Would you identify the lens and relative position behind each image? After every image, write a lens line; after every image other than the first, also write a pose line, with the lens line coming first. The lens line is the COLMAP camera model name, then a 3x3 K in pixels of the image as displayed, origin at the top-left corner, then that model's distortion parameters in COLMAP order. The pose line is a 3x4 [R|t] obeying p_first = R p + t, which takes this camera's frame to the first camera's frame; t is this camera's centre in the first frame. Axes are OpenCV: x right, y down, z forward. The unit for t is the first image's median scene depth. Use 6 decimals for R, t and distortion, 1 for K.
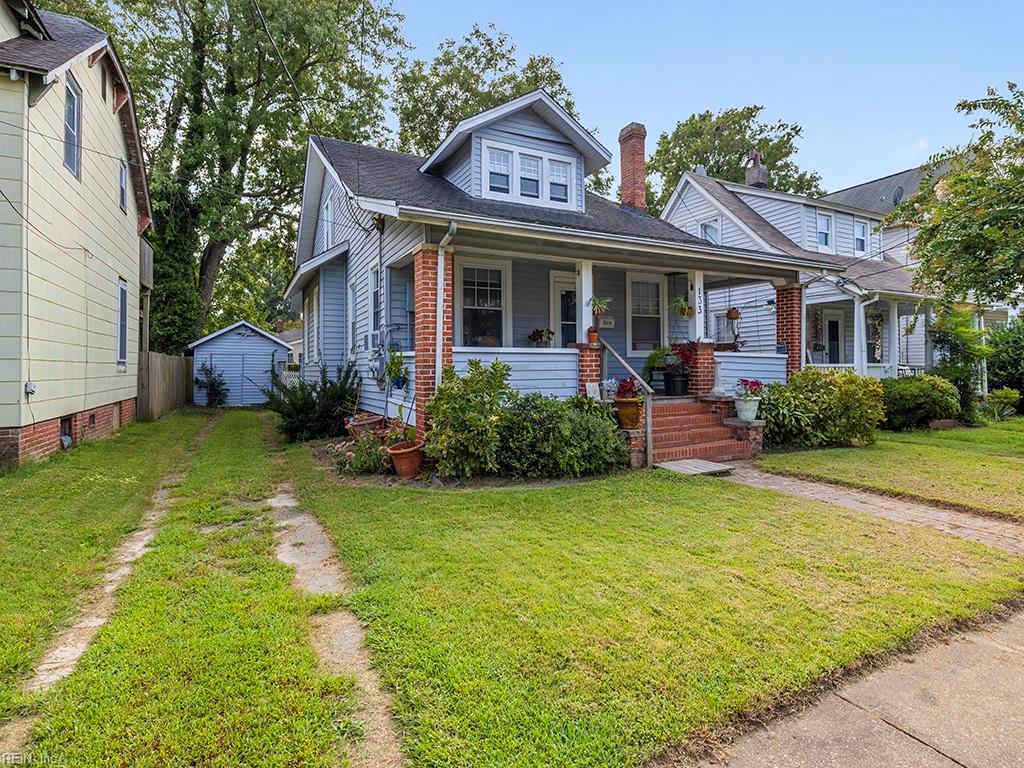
lens RADIAL K [[517.3, 0, 510.7], [0, 517.3, 364.5], [0, 0, 1]] dist [0.000473, 0.000021]
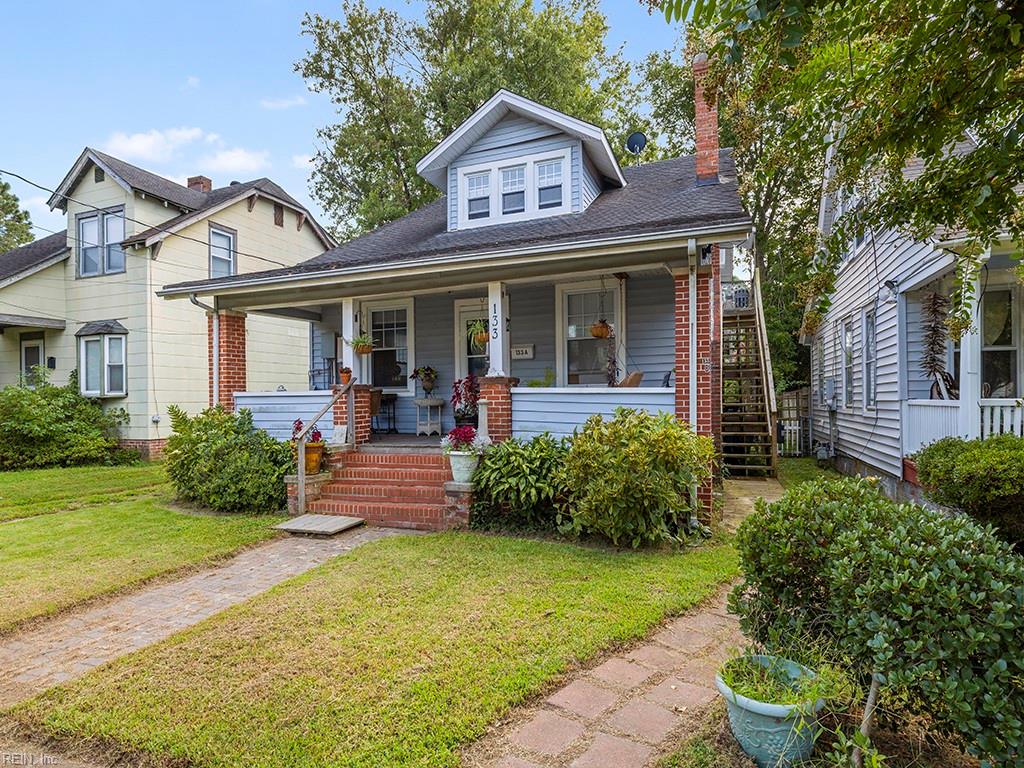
lens RADIAL K [[557.8, 0, 511.4], [0, 557.8, 402.7], [0, 0, 1]] dist [0.000137, -0.000054]
pose [[0.677741, 0.000905, -0.735300, 0.835508], [0.012842, 0.999832, 0.013068, -0.012152], [0.735189, -0.018299, 0.677615, 0.385938]]
